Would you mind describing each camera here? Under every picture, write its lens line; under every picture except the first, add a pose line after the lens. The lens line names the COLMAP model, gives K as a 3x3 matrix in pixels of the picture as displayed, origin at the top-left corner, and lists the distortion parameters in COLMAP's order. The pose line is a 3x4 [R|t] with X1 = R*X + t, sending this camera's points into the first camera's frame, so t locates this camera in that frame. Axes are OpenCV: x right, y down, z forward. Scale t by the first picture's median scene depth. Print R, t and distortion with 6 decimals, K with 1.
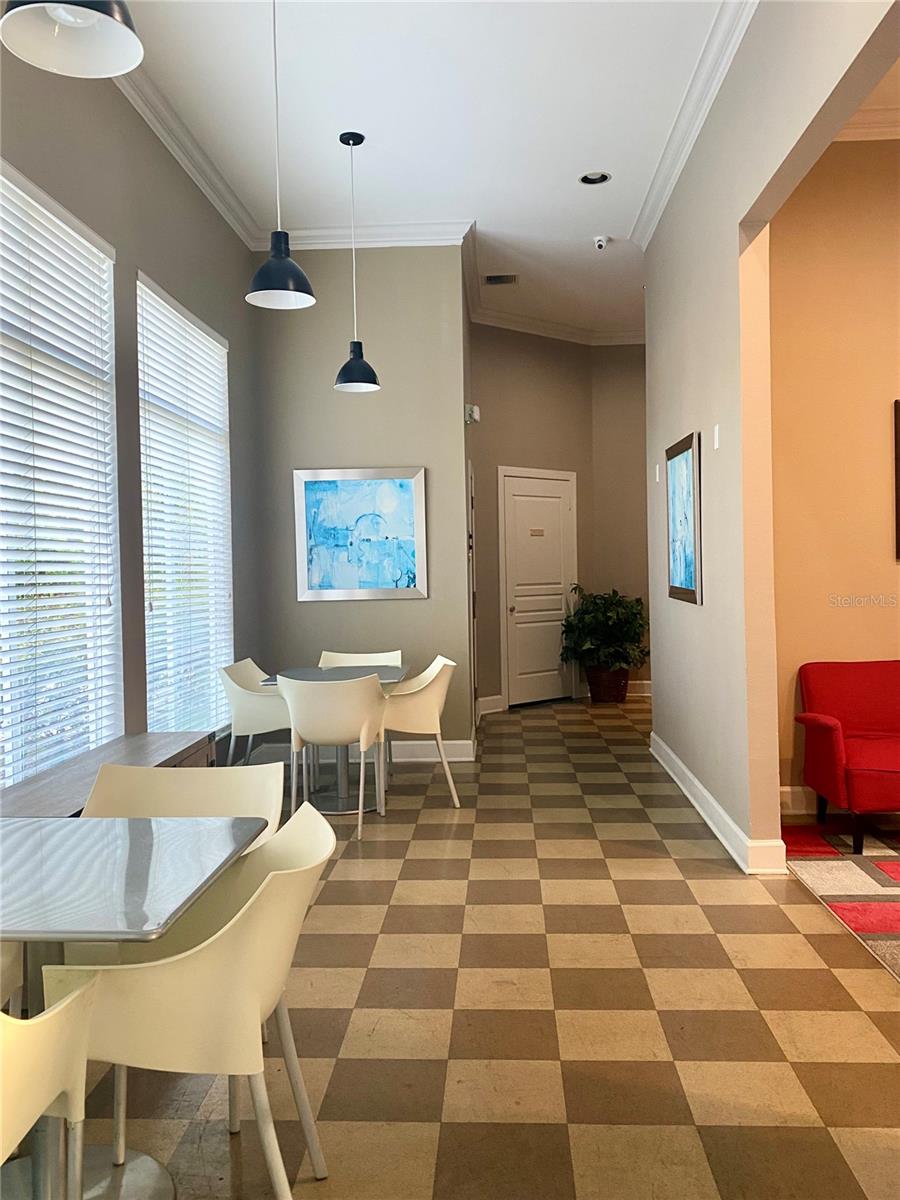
lens RADIAL K [[920.3, 0, 451.0], [0, 920.3, 598.1], [0, 0, 1]] dist [0.019465, -0.015207]
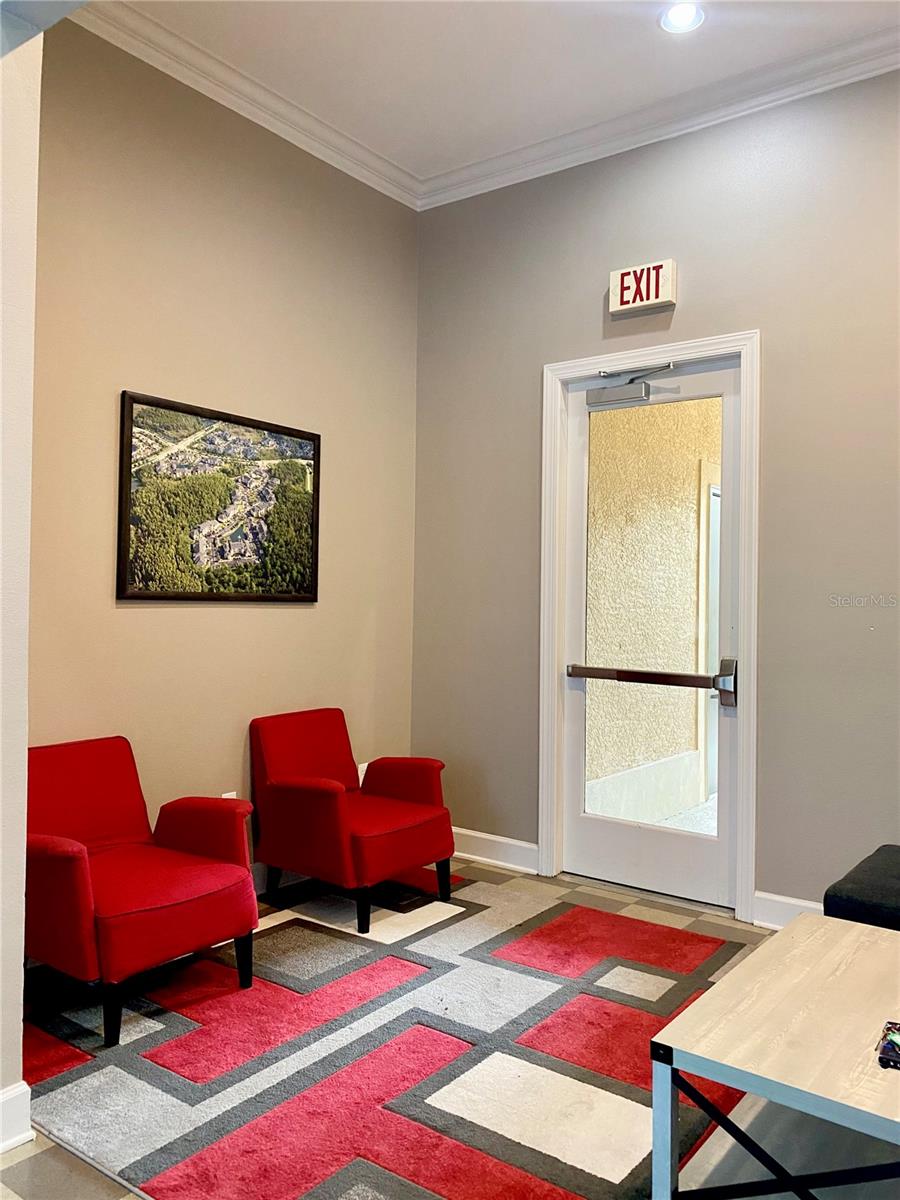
lens RADIAL K [[920.3, 0, 448.3], [0, 920.3, 596.7], [0, 0, 1]] dist [0.019465, -0.015207]
pose [[0.550993, 0.035747, 0.833744, 0.011302], [-0.001974, 0.999135, -0.041534, -0.015428], [-0.834507, 0.021239, 0.550588, 0.431104]]
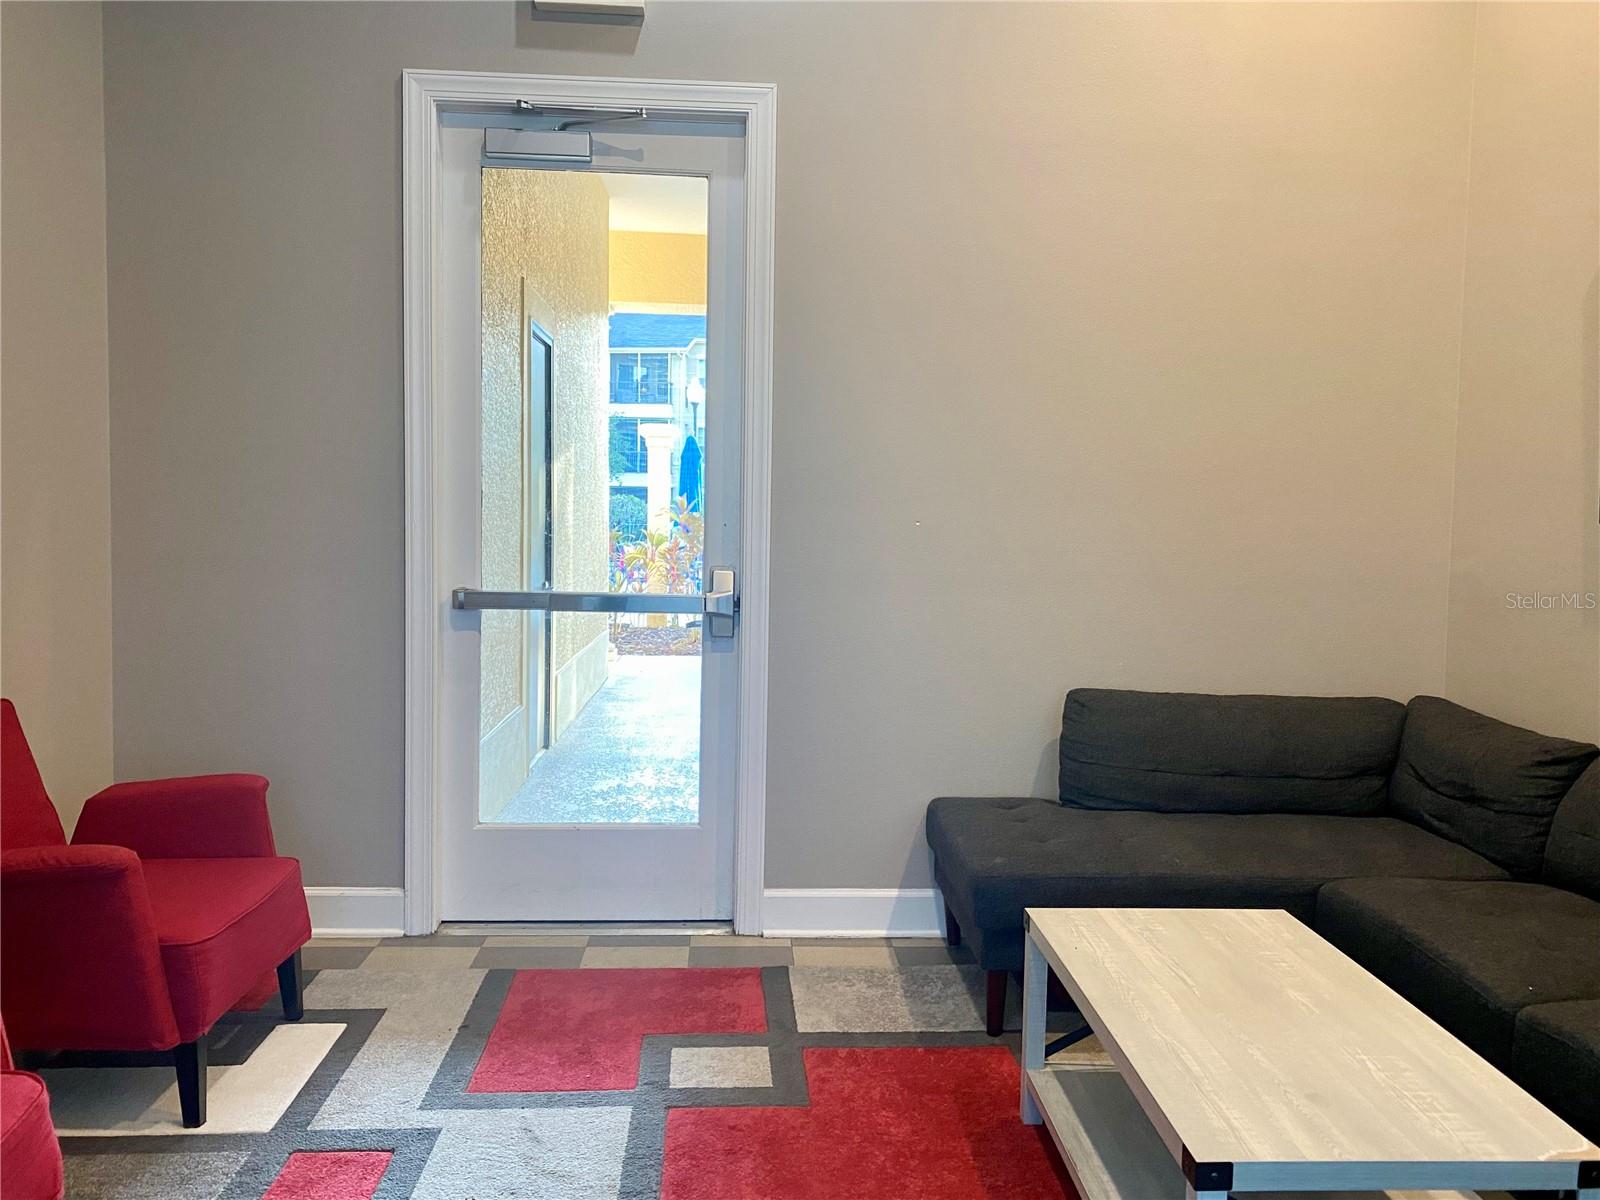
lens RADIAL K [[1227.0, 0, 803.8], [0, 1227.0, 601.8], [0, 0, 1]] dist [0.019465, -0.015207]
pose [[-0.120318, -0.051420, 0.991403, 0.095707], [0.015072, 0.998448, 0.053614, -0.014680], [-0.992621, 0.021393, -0.119356, 0.778139]]
